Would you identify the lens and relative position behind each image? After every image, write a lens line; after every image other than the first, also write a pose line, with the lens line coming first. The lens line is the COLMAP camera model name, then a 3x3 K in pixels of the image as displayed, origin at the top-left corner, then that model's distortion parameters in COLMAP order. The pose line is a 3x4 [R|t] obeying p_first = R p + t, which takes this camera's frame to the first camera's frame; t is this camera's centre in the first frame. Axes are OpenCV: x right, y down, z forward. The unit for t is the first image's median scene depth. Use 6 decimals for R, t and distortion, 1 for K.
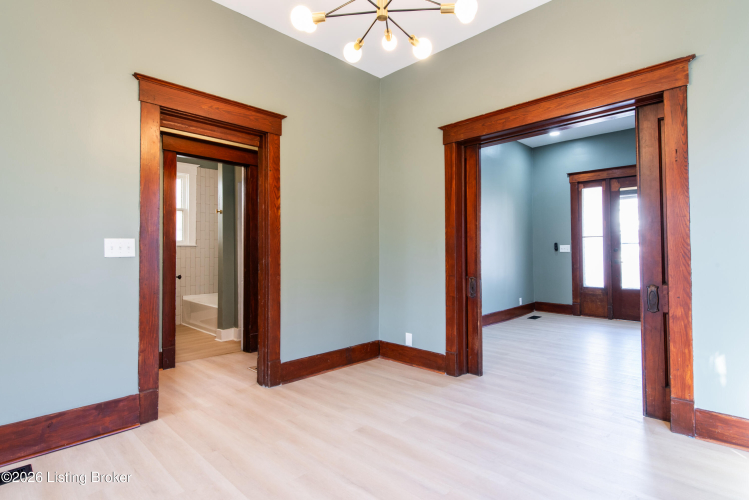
lens RADIAL K [[407.5, 0, 373.3], [0, 407.5, 248.0], [0, 0, 1]] dist [0.003357, -0.000632]
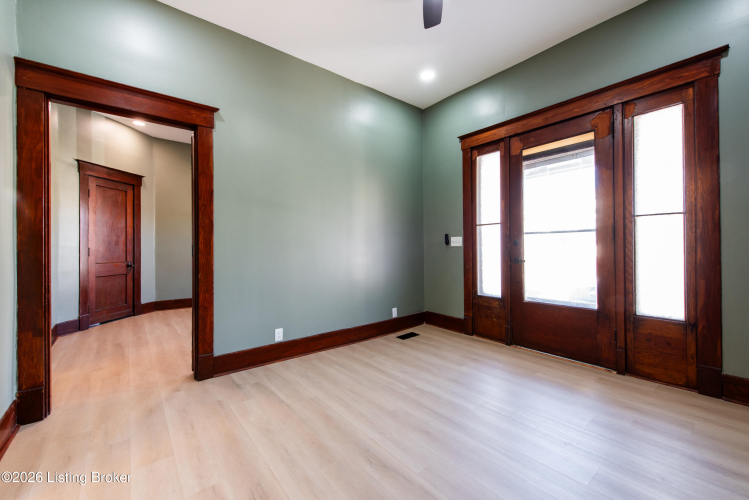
lens RADIAL K [[316.0, 0, 374.9], [0, 316.0, 249.8], [0, 0, 1]] dist [0.010344, -0.000272]
pose [[0.990747, -0.001427, -0.135713, 0.407139], [0.005227, 0.999604, 0.027647, -0.000239], [0.135620, -0.028101, 0.990362, 0.424425]]
